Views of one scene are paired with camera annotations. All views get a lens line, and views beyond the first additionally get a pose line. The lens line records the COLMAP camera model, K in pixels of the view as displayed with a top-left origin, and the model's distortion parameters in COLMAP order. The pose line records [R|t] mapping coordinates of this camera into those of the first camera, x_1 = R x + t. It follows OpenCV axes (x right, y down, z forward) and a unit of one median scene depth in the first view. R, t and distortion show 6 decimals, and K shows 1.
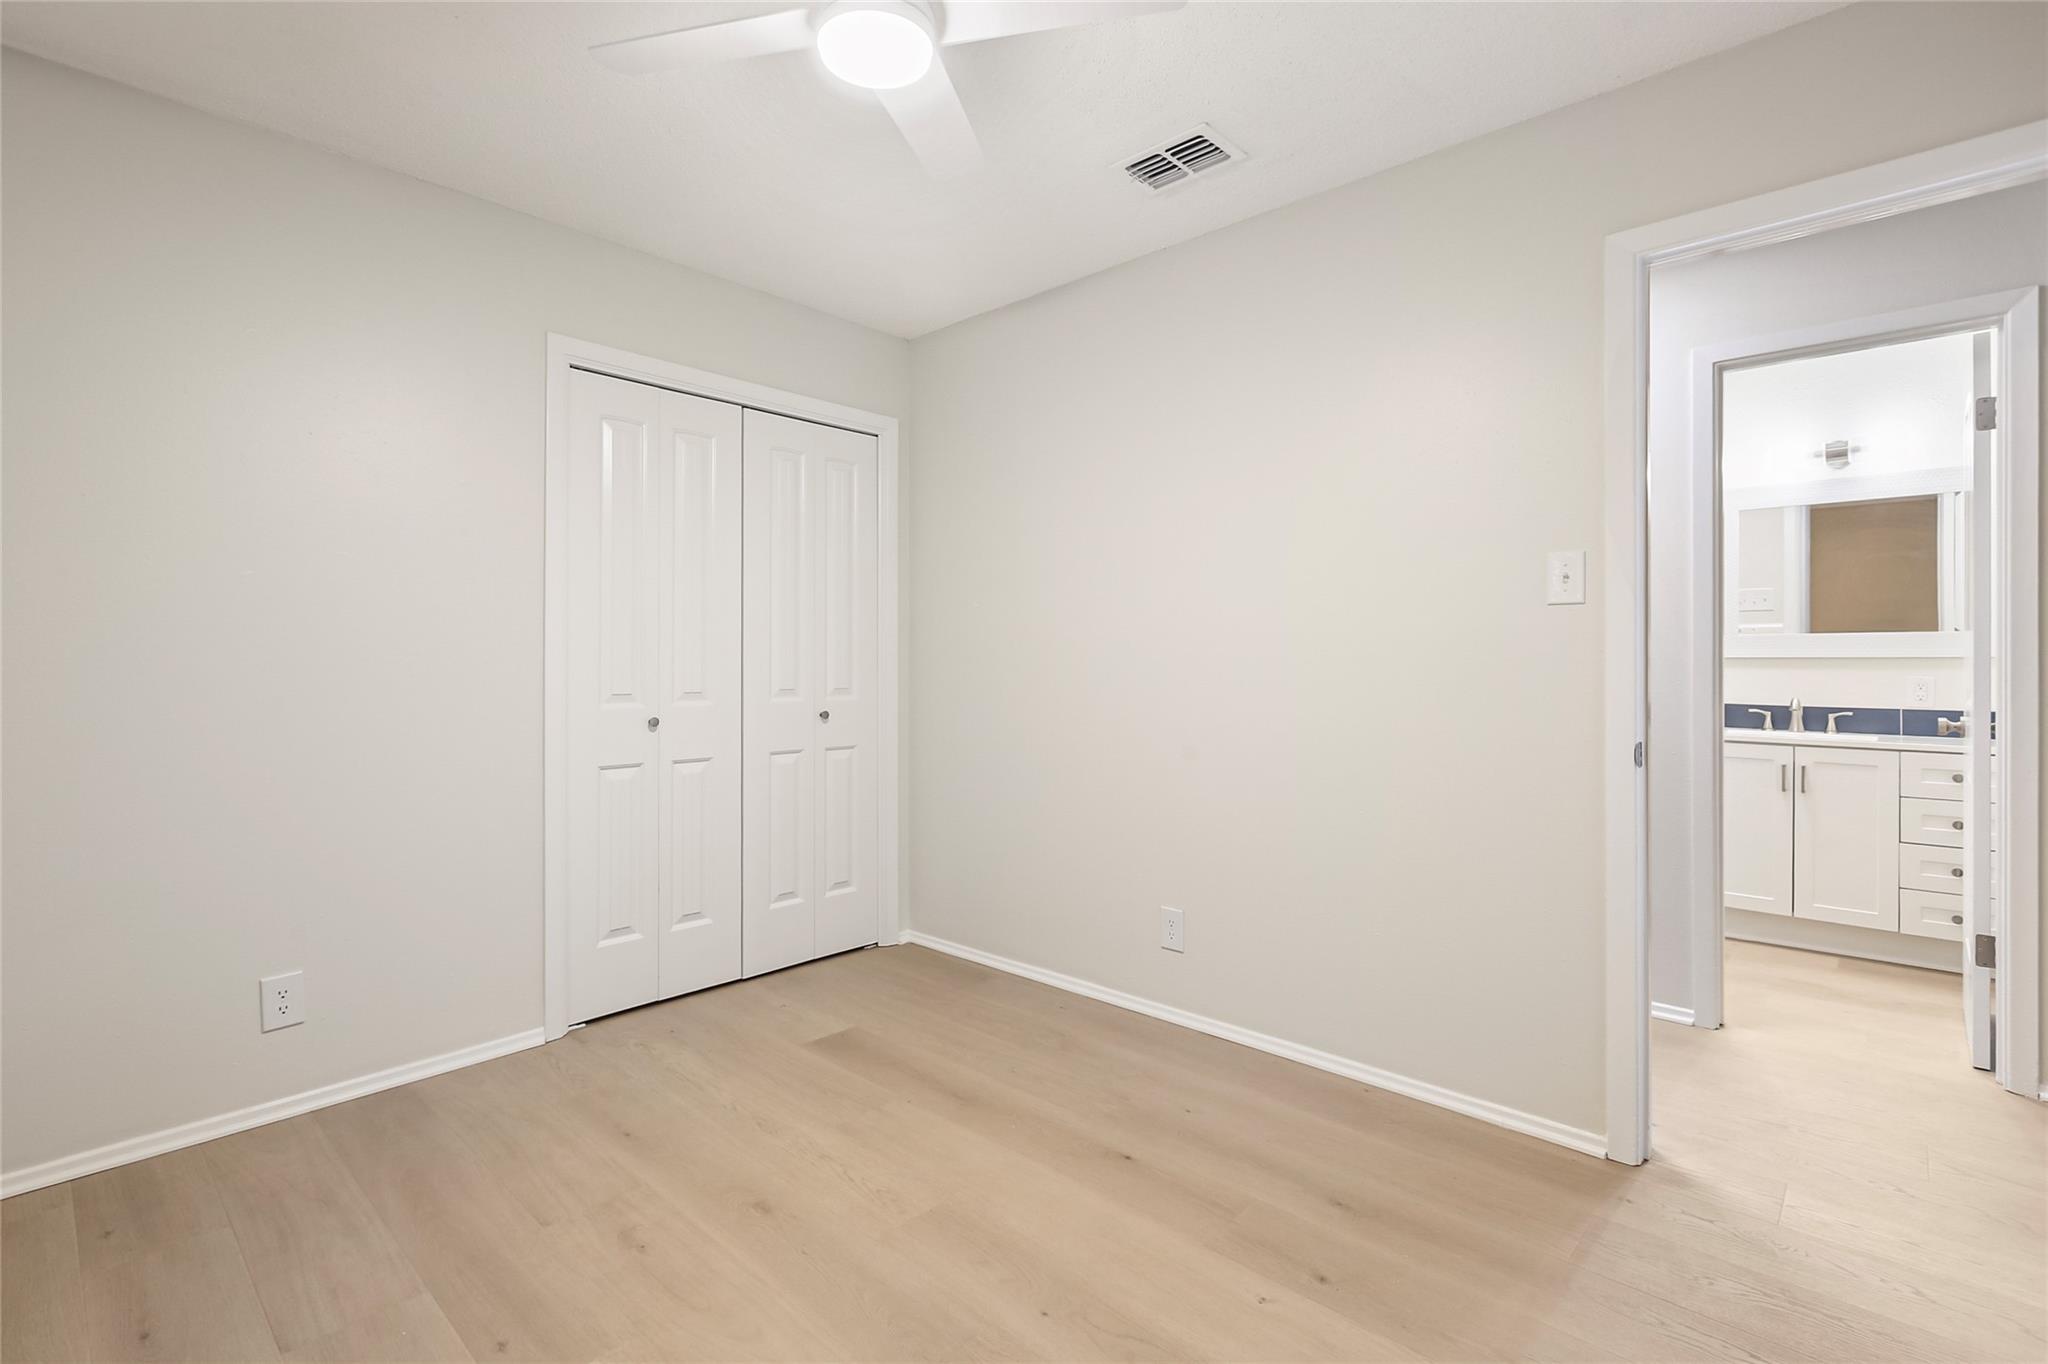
lens RADIAL K [[943.4, 0, 1034.4], [0, 943.4, 671.2], [0, 0, 1]] dist [0.003173, -0.001114]
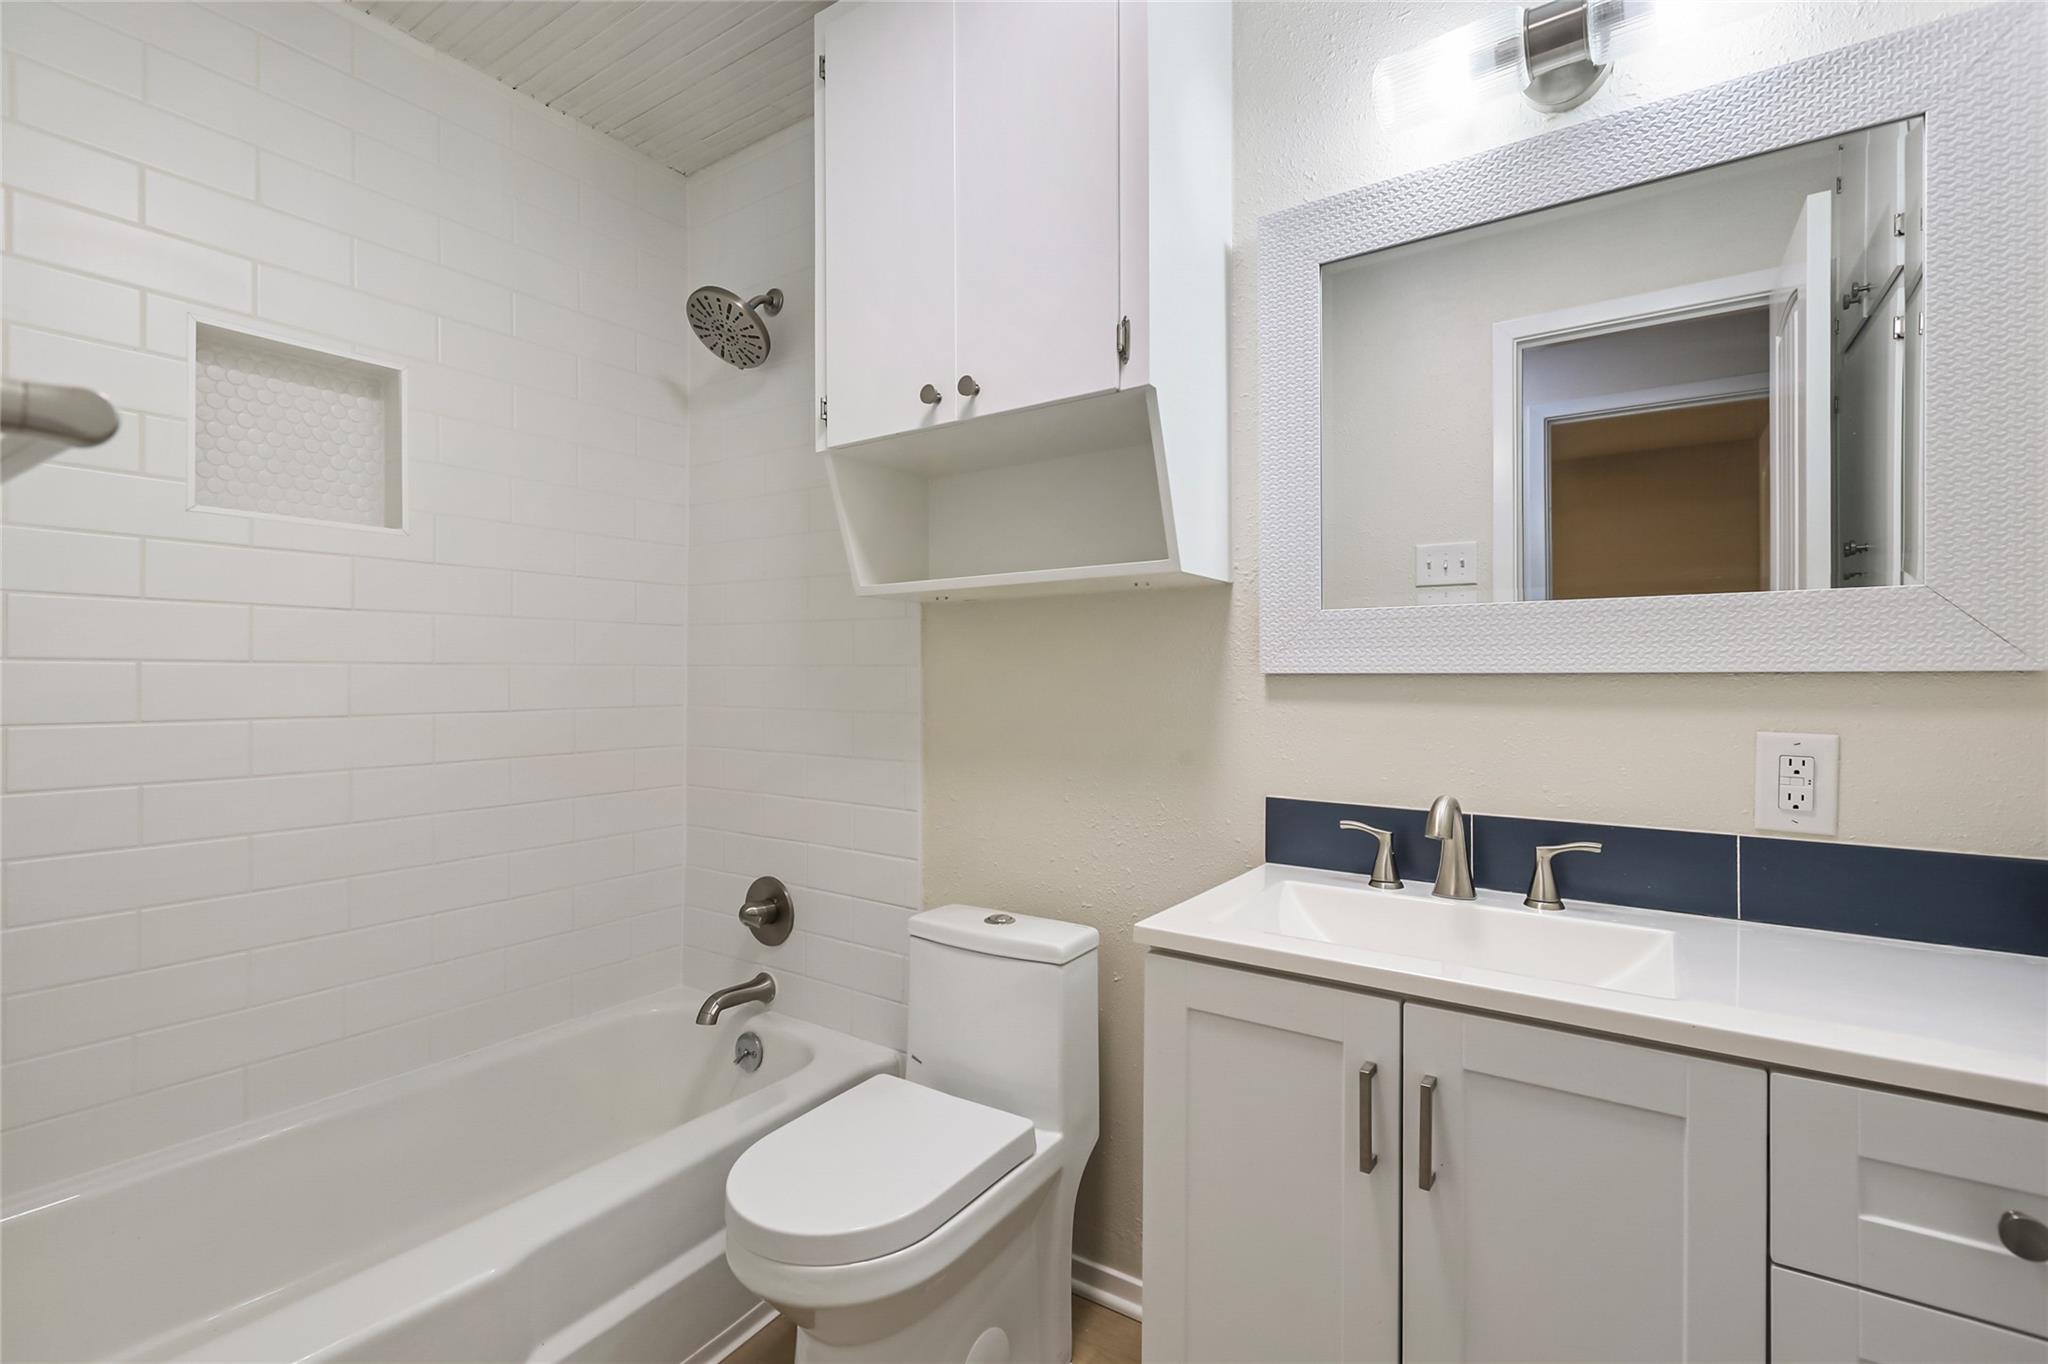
lens RADIAL K [[943.4, 0, 1012.8], [0, 943.4, 683.0], [0, 0, 1]] dist [0.003173, -0.001114]
pose [[0.989872, -0.000520, 0.141961, 0.614130], [0.000805, 0.999998, -0.001951, -0.010621], [-0.141959, 0.002045, 0.989870, 0.701098]]
